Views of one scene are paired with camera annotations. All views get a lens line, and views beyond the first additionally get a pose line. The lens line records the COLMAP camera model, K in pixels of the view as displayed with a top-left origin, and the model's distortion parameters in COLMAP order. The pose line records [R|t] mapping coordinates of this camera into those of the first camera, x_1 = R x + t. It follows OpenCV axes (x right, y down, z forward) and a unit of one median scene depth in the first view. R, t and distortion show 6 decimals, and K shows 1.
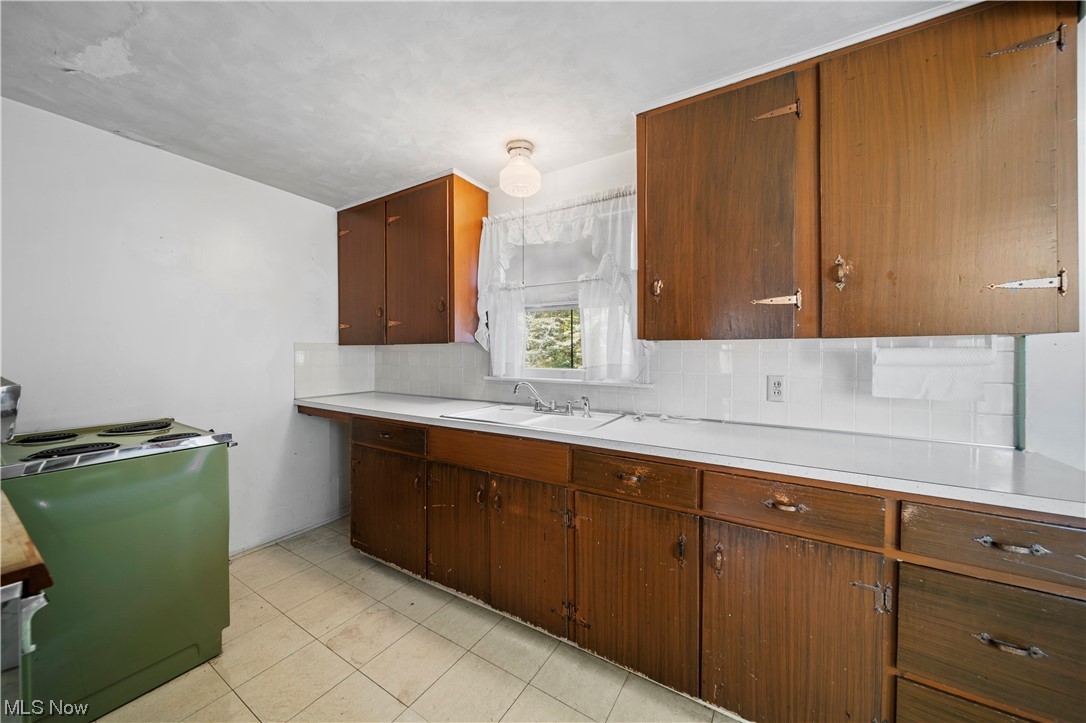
lens RADIAL K [[379.0, 0, 542.6], [0, 379.0, 363.2], [0, 0, 1]] dist [-0.000319, -0.000041]
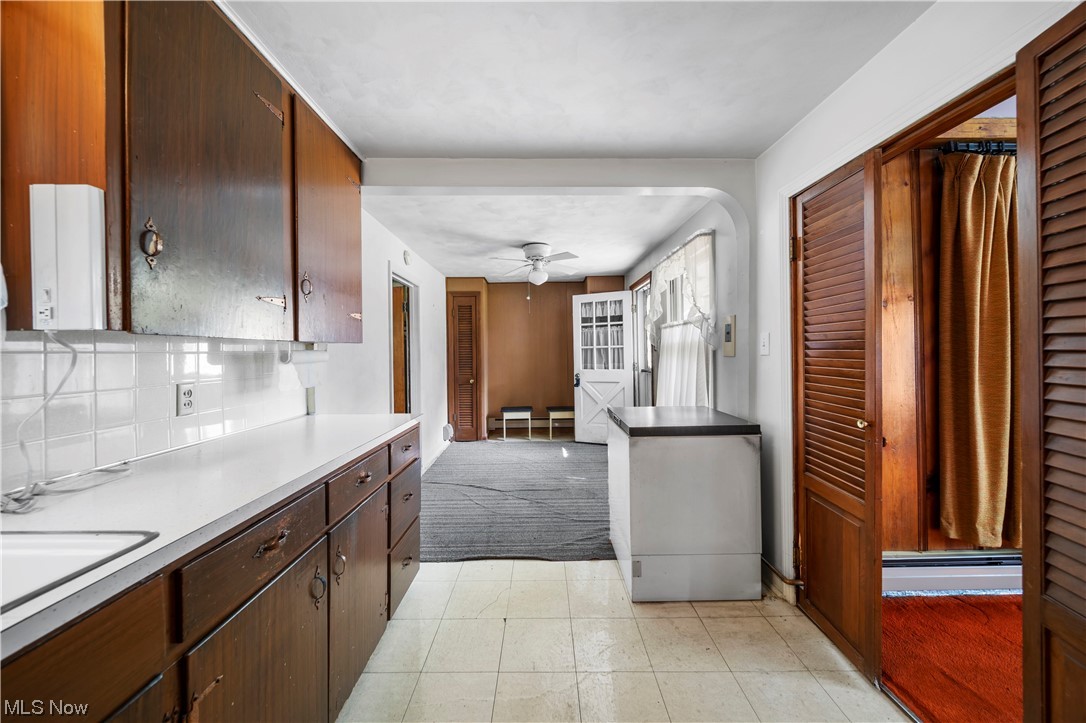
lens RADIAL K [[379.0, 0, 540.6], [0, 379.0, 355.1], [0, 0, 1]] dist [-0.000319, -0.000041]
pose [[-0.536835, -0.004162, 0.843677, -0.492537], [0.006925, 0.999932, 0.009339, -0.031324], [-0.843659, 0.010856, -0.536770, 0.813596]]
